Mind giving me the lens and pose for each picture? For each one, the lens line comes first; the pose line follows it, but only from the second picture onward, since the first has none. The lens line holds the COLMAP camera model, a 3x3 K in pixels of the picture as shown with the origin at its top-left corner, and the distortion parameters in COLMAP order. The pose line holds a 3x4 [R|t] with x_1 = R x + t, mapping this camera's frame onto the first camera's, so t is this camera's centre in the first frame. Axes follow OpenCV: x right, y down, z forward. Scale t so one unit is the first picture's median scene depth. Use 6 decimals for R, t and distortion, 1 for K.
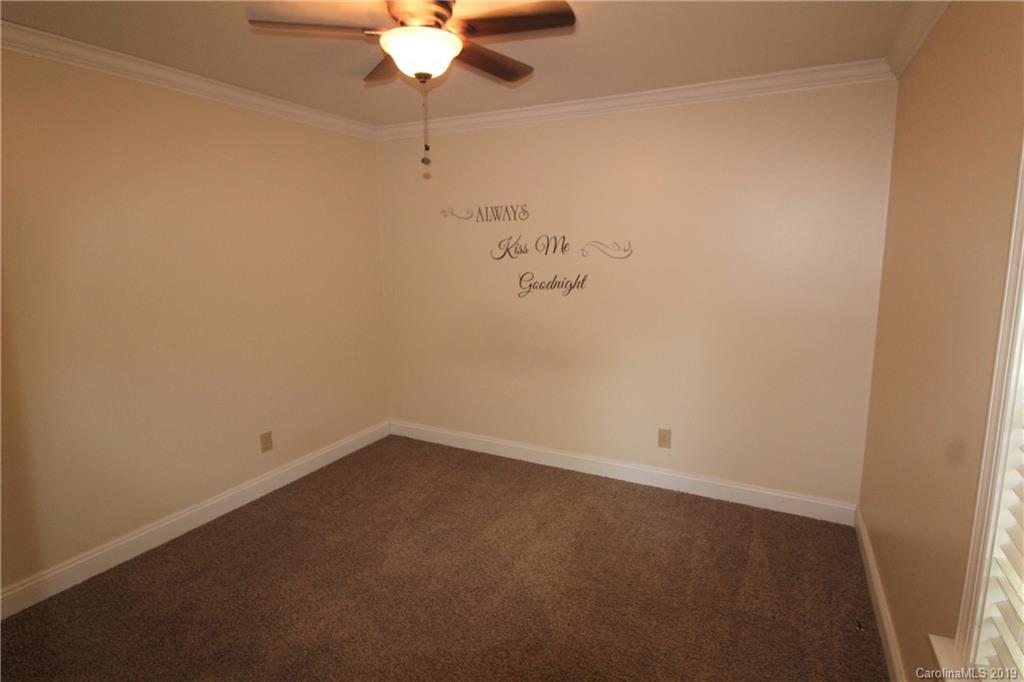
lens RADIAL K [[536.8, 0, 510.8], [0, 536.8, 341.2], [0, 0, 1]] dist [0.001220, -0.010592]
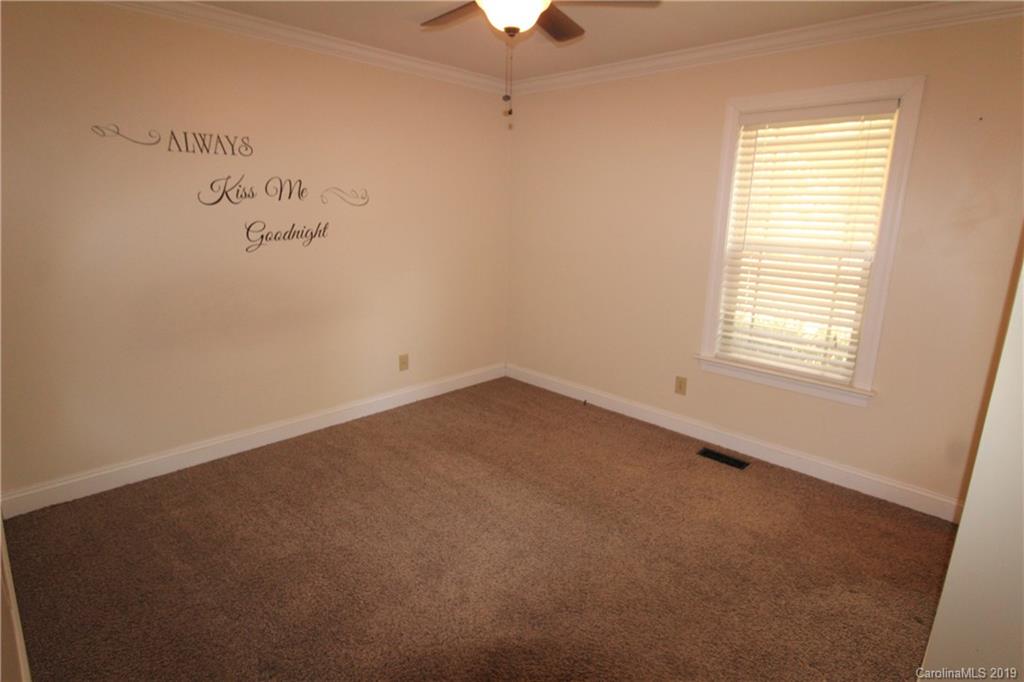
lens RADIAL K [[536.8, 0, 512.9], [0, 536.8, 340.6], [0, 0, 1]] dist [0.001220, -0.010592]
pose [[0.281028, -0.222423, 0.933569, -0.689062], [0.136587, 0.972139, 0.190496, -0.053134], [-0.949930, 0.073979, 0.303578, 0.388438]]
